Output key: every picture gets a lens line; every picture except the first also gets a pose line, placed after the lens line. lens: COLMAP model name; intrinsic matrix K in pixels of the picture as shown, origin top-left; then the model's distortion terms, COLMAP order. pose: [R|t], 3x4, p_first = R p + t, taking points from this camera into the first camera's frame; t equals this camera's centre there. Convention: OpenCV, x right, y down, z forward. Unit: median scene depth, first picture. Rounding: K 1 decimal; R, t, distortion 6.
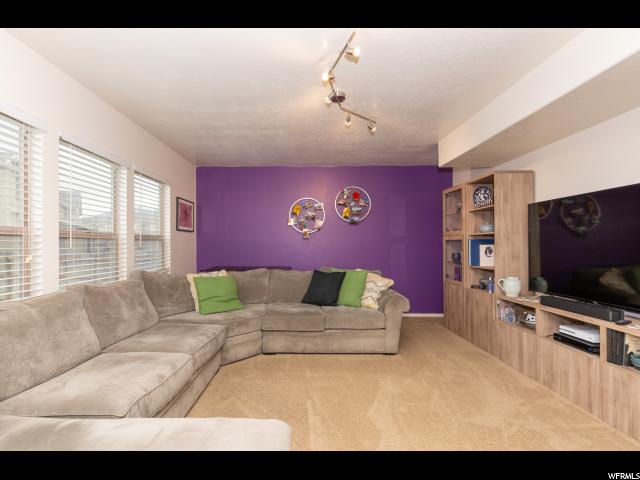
lens RADIAL K [[308.9, 0, 320.0], [0, 308.9, 240.0], [0, 0, 1]] dist [-0.001168, -0.000720]
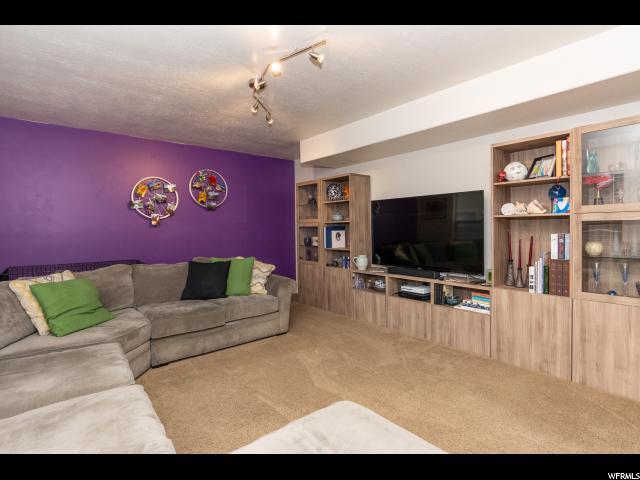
lens RADIAL K [[312.6, 0, 308.0], [0, 312.6, 227.7], [0, 0, 1]] dist [-0.001413, -0.000782]
pose [[0.775633, -0.006595, 0.631149, -0.368137], [-0.002314, 0.999909, 0.013292, -0.014357], [-0.631179, -0.011770, 0.775548, 0.096748]]
